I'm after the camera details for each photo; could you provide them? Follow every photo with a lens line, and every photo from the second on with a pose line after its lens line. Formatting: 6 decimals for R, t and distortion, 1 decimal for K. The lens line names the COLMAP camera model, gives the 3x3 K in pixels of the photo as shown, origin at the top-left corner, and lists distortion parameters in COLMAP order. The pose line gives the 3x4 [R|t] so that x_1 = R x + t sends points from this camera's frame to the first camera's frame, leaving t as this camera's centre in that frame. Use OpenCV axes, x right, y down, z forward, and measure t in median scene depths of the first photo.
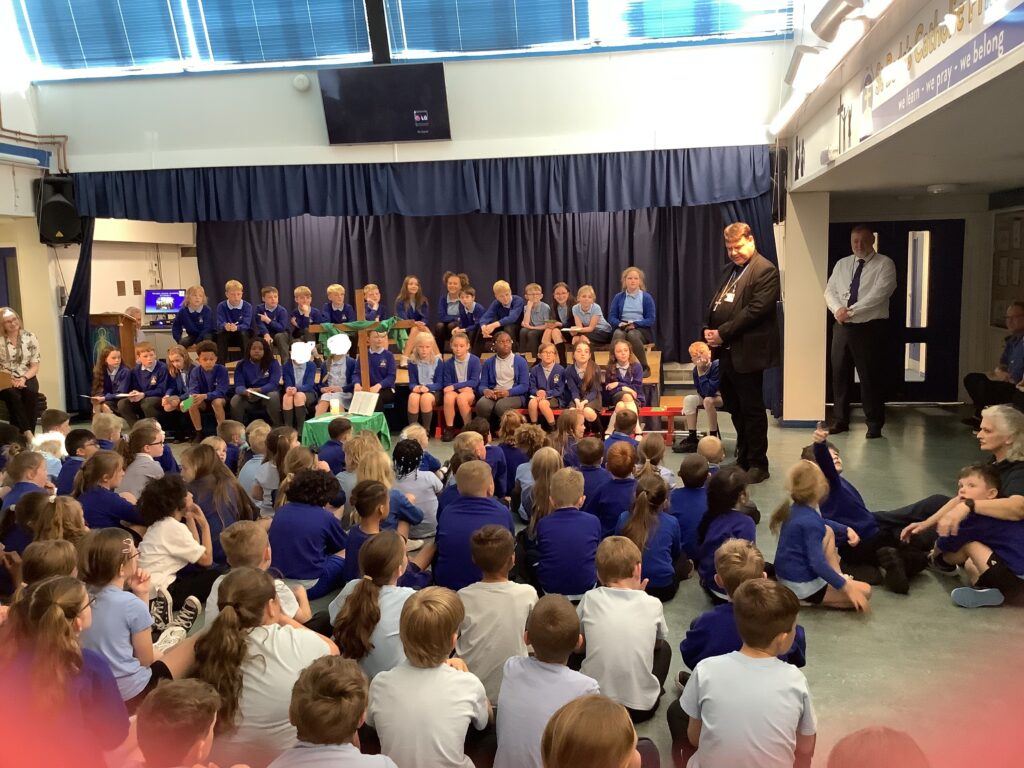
lens RADIAL K [[910.3, 0, 524.5], [0, 910.3, 380.7], [0, 0, 1]] dist [0.107019, -0.196648]
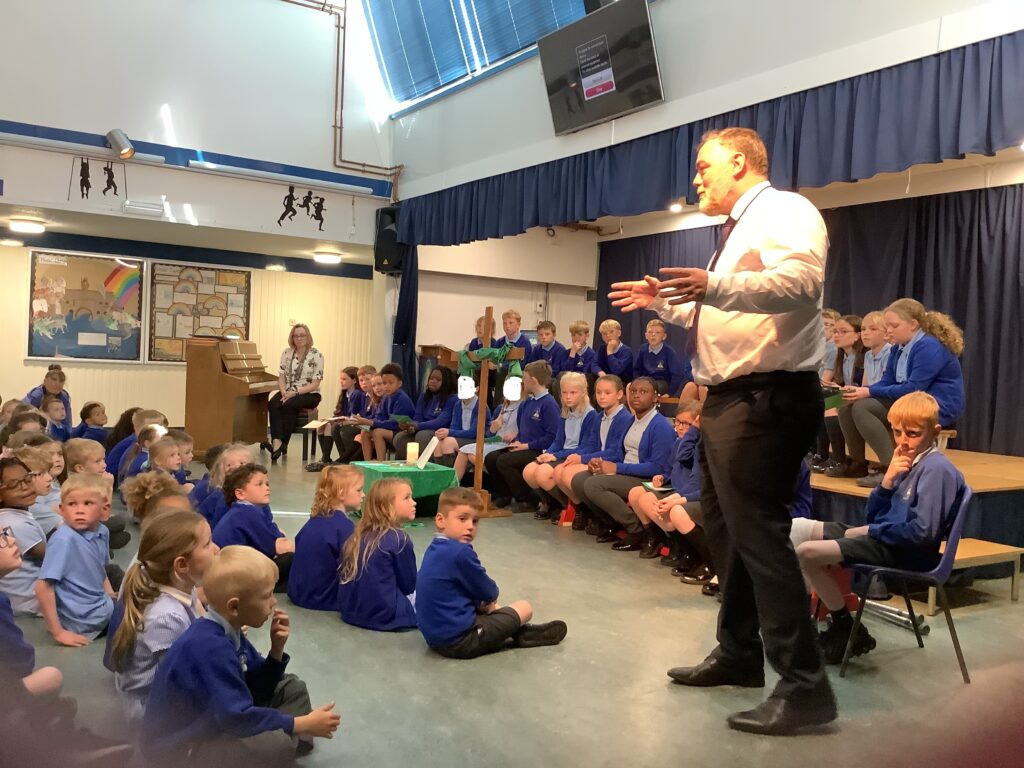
lens RADIAL K [[910.3, 0, 524.5], [0, 910.3, 380.7], [0, 0, 1]] dist [0.107019, -0.196648]
pose [[0.651549, 0.070297, -0.755342, 0.364514], [-0.152262, 0.987553, -0.039432, -0.014379], [0.743169, 0.140702, 0.654143, 0.486369]]
